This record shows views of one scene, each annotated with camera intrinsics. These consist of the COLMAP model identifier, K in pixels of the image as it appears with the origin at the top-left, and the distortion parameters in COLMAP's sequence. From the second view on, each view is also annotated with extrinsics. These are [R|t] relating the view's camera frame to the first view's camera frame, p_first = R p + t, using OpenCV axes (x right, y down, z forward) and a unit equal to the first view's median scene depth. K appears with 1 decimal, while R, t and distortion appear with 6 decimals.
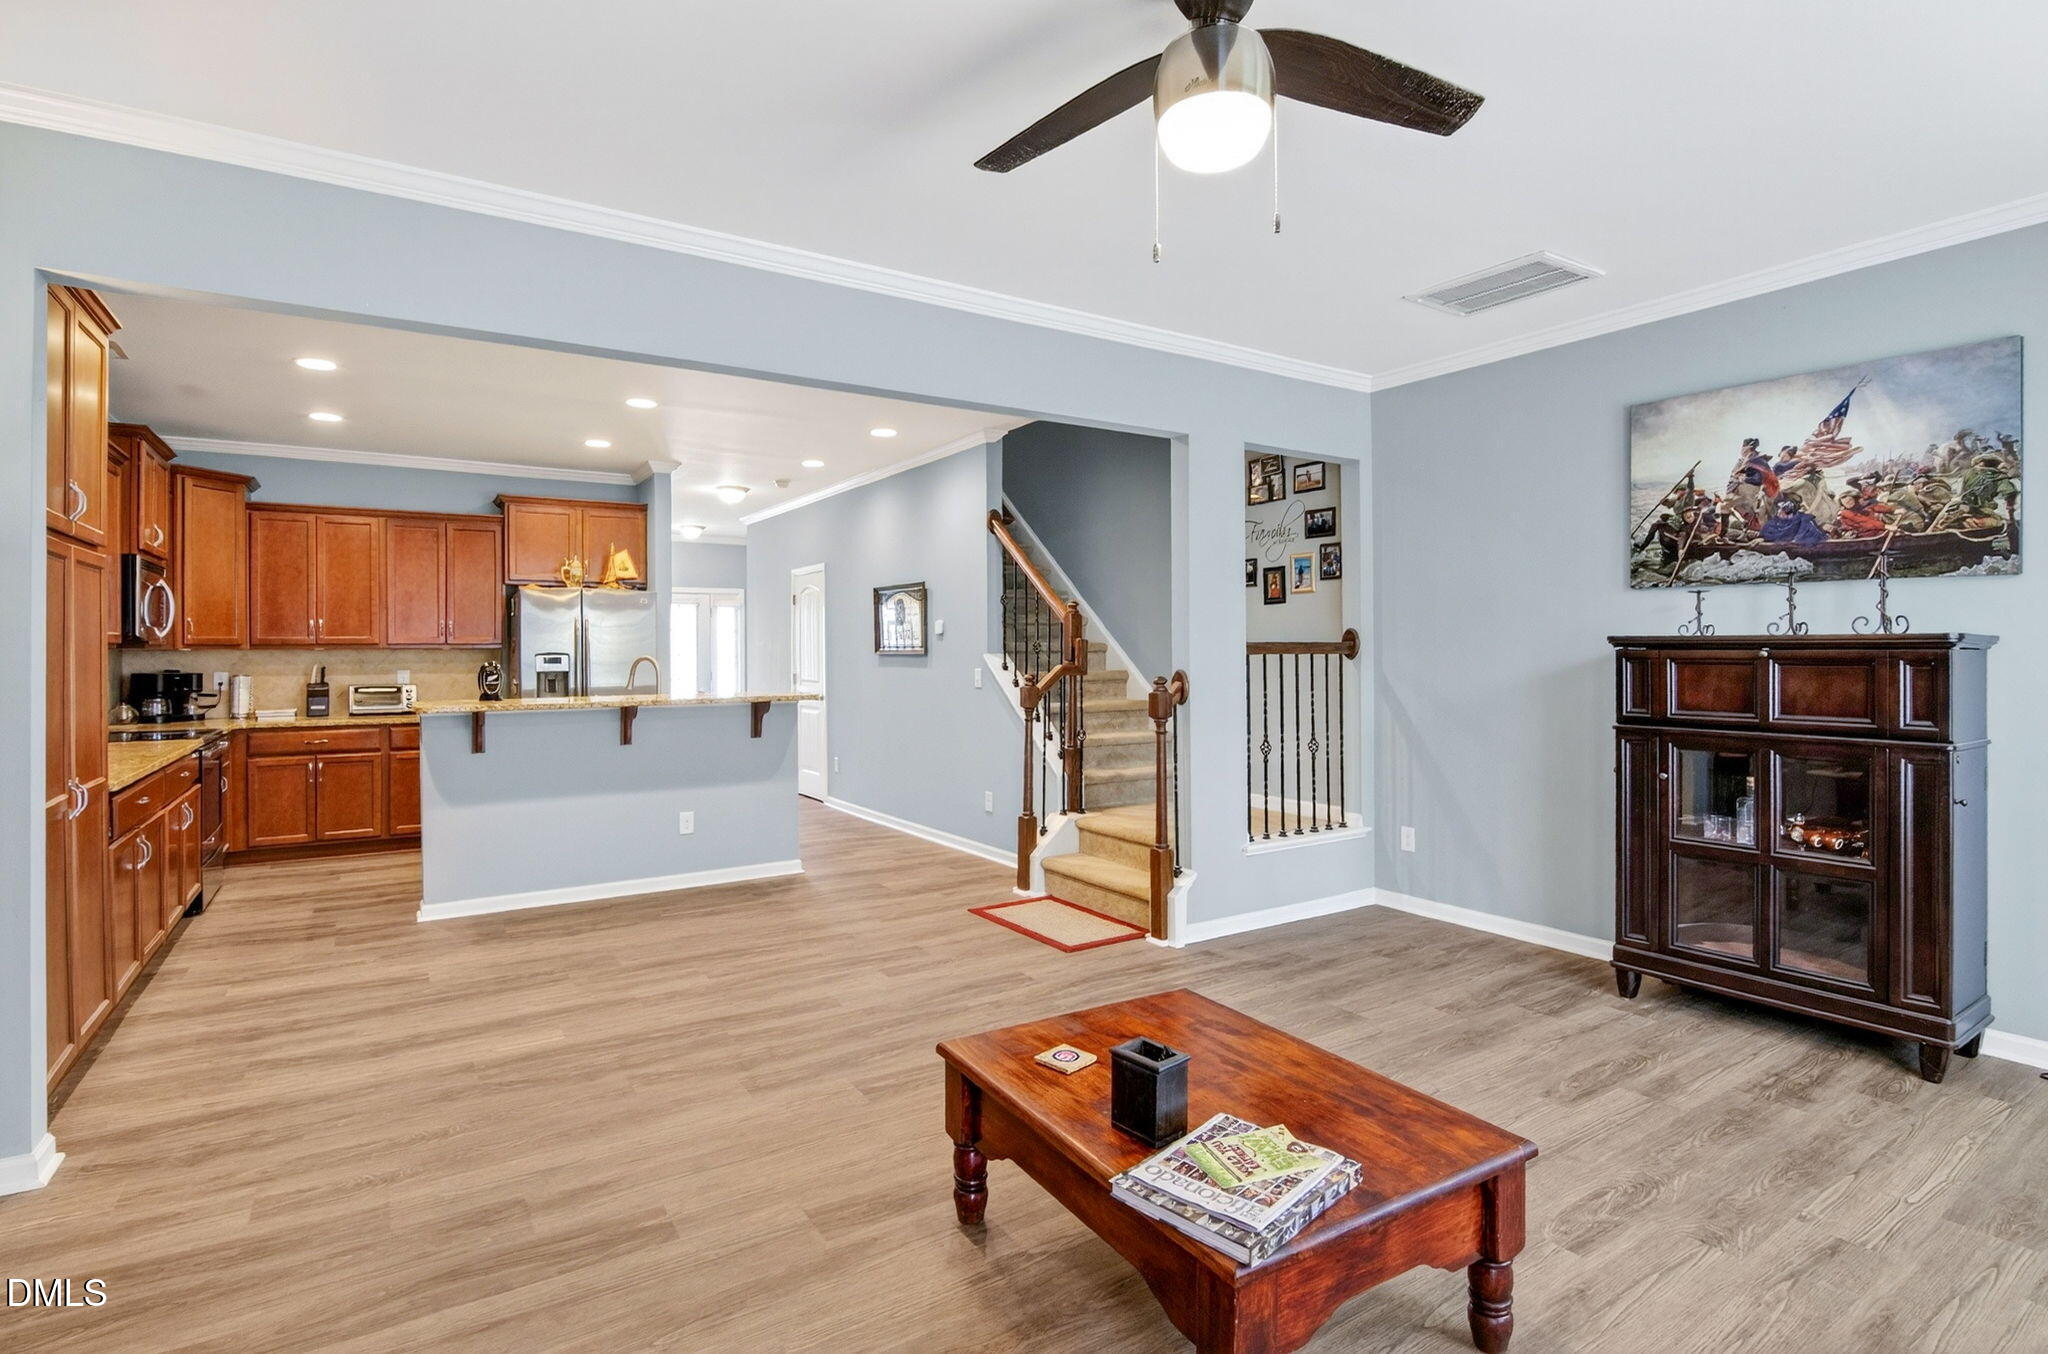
lens RADIAL K [[1001.7, 0, 1010.6], [0, 1001.7, 637.5], [0, 0, 1]] dist [-0.021106, -0.001407]
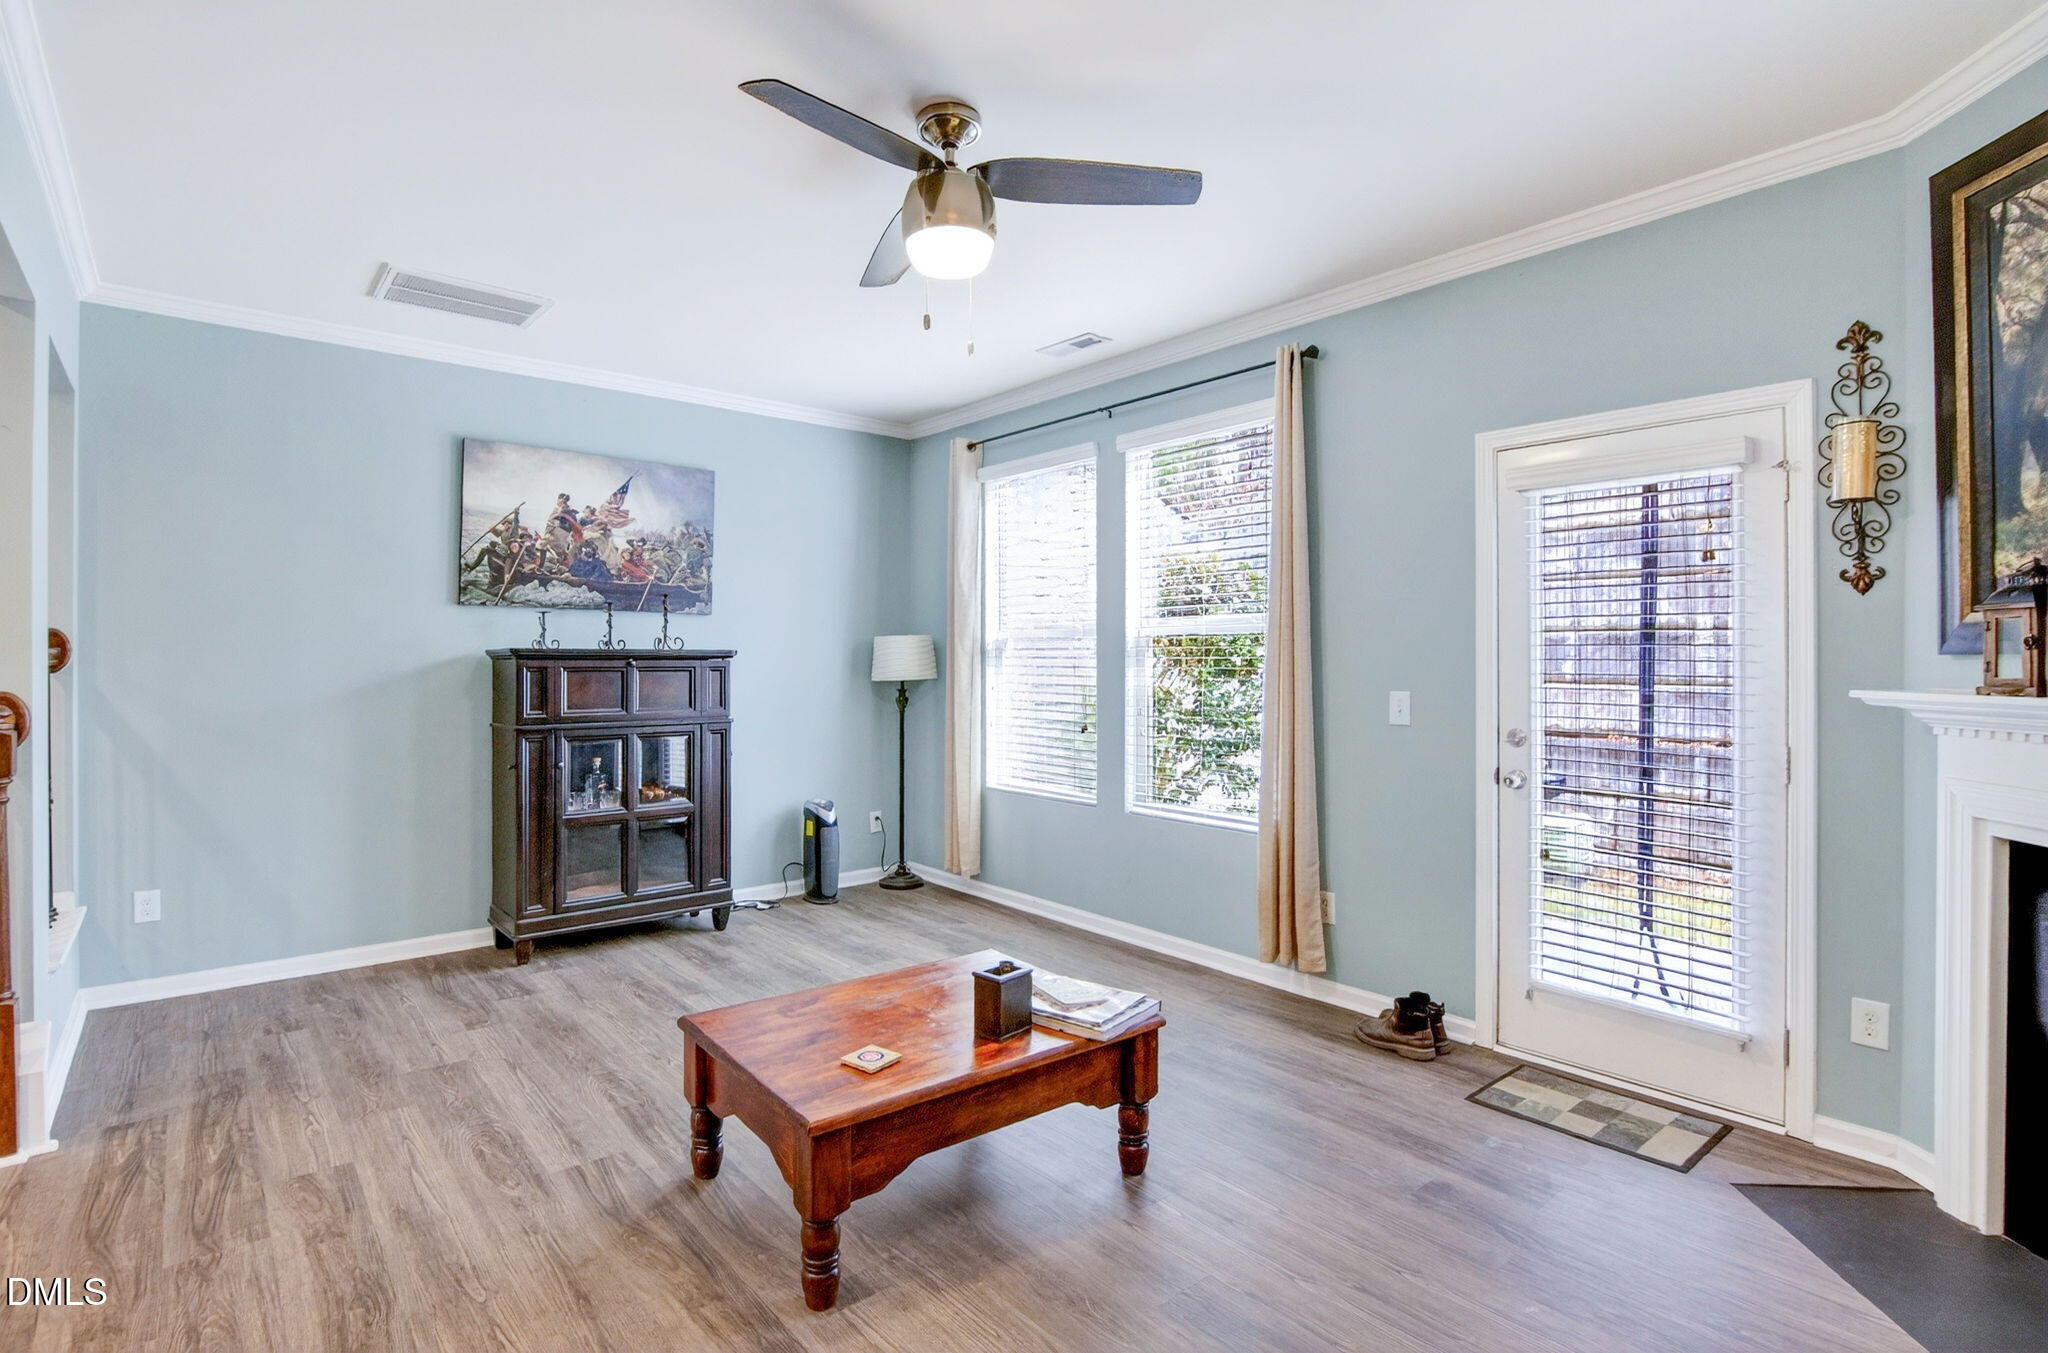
lens RADIAL K [[987.7, 0, 1010.5], [0, 987.7, 655.1], [0, 0, 1]] dist [-0.024775, 0.000147]
pose [[-0.130323, 0.008973, 0.991431, -0.431421], [-0.012654, 0.999863, -0.010712, 0.008927], [-0.991391, -0.013941, -0.130192, 0.447661]]
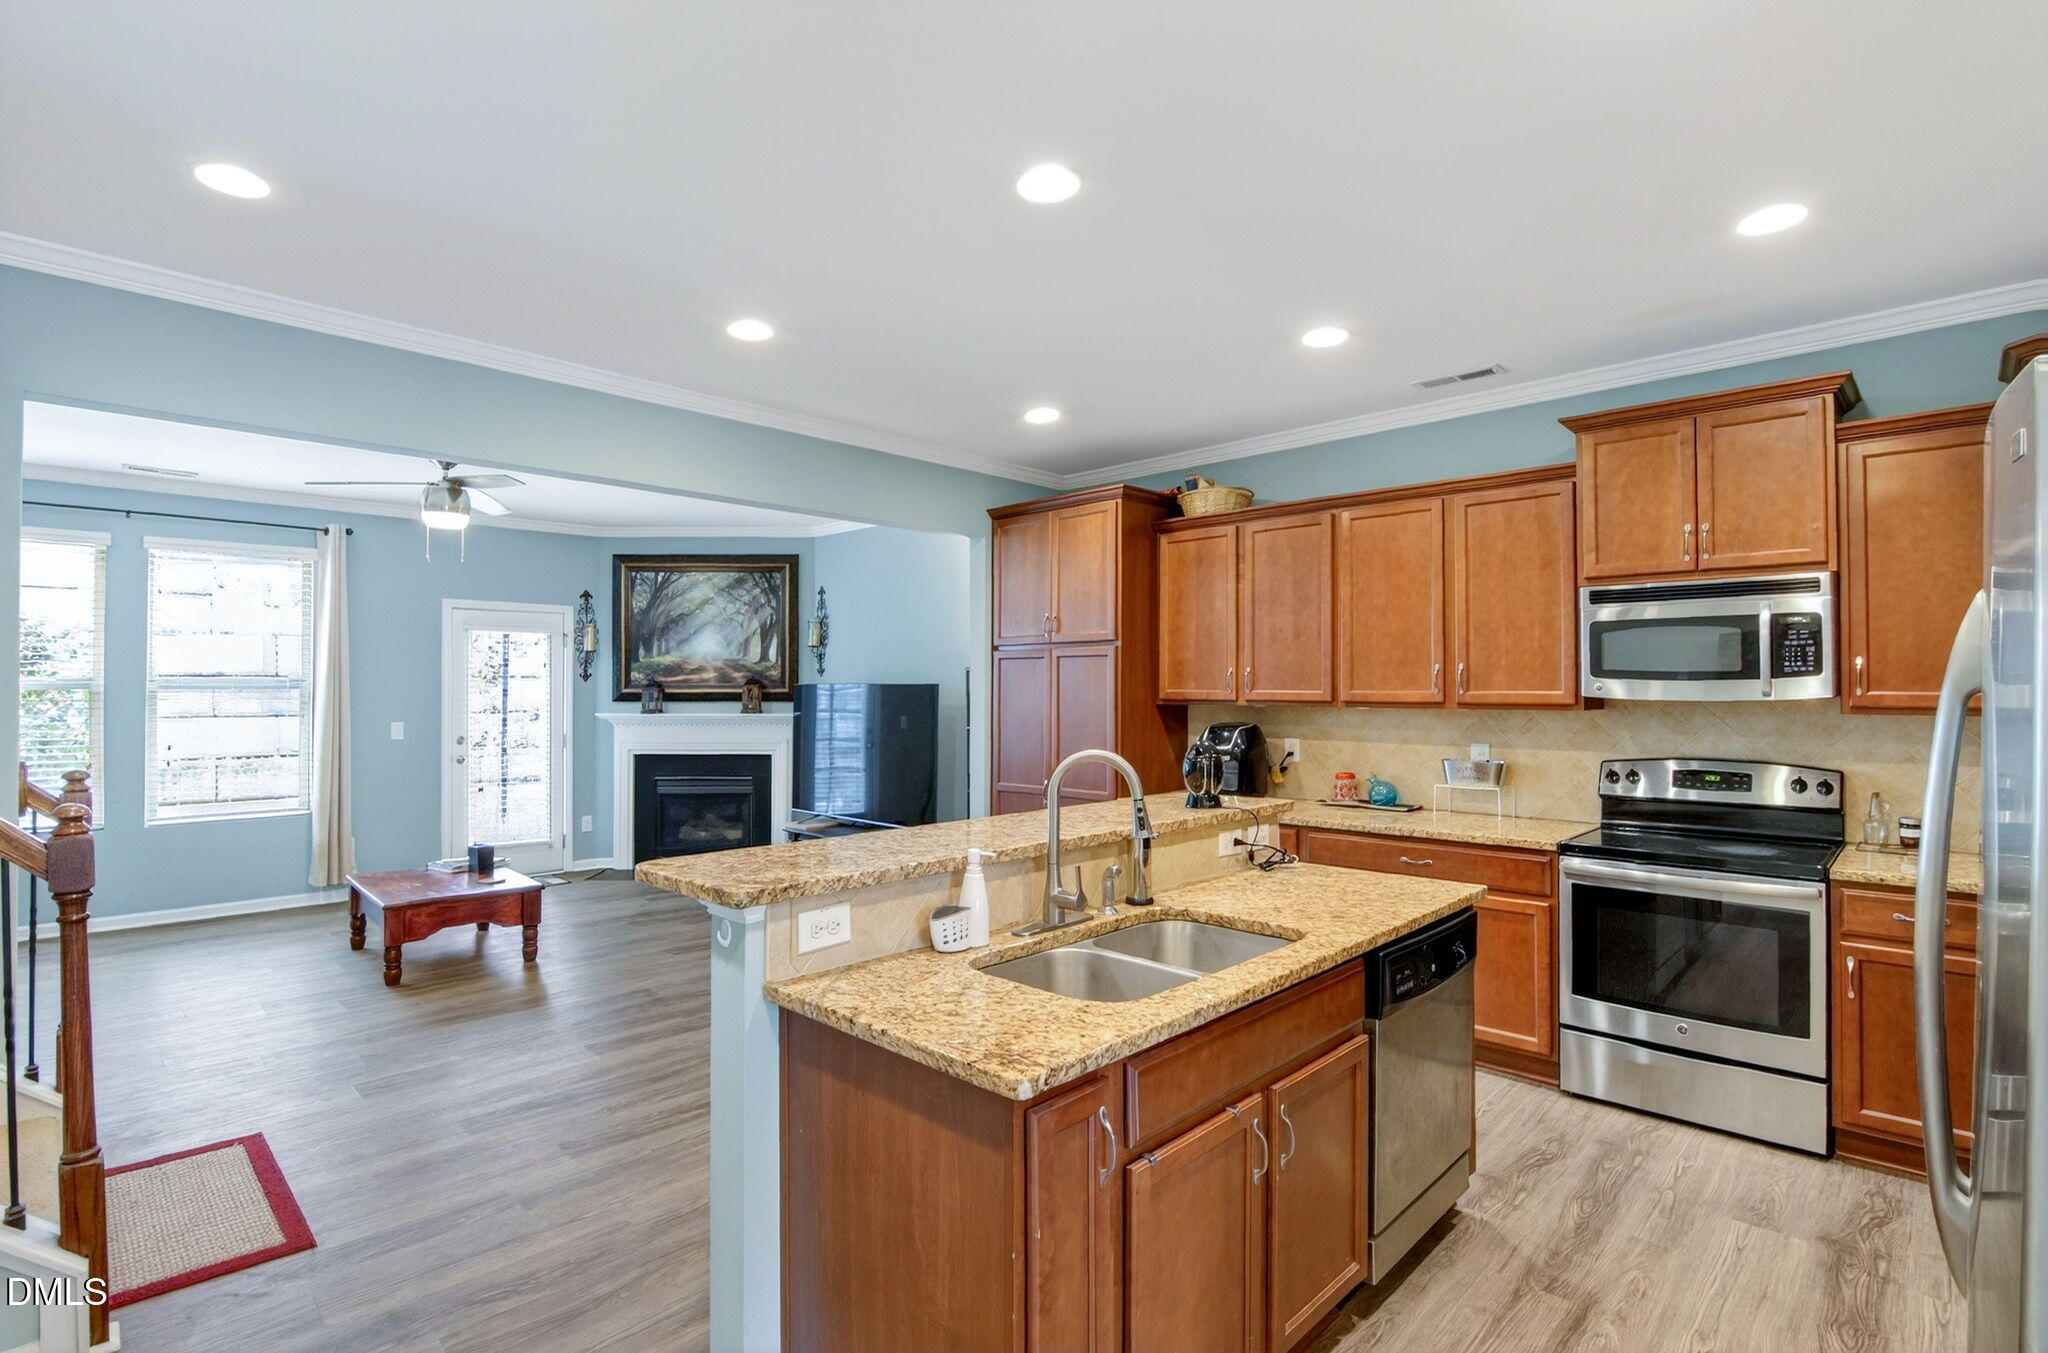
lens RADIAL K [[970.1, 0, 998.4], [0, 970.1, 671.1], [0, 0, 1]] dist [-0.026759, -0.001059]
pose [[-0.975680, 0.002109, -0.219191, -0.283695], [0.008572, 0.999556, -0.028540, -0.002426], [0.219034, -0.029725, -0.975264, 1.586547]]
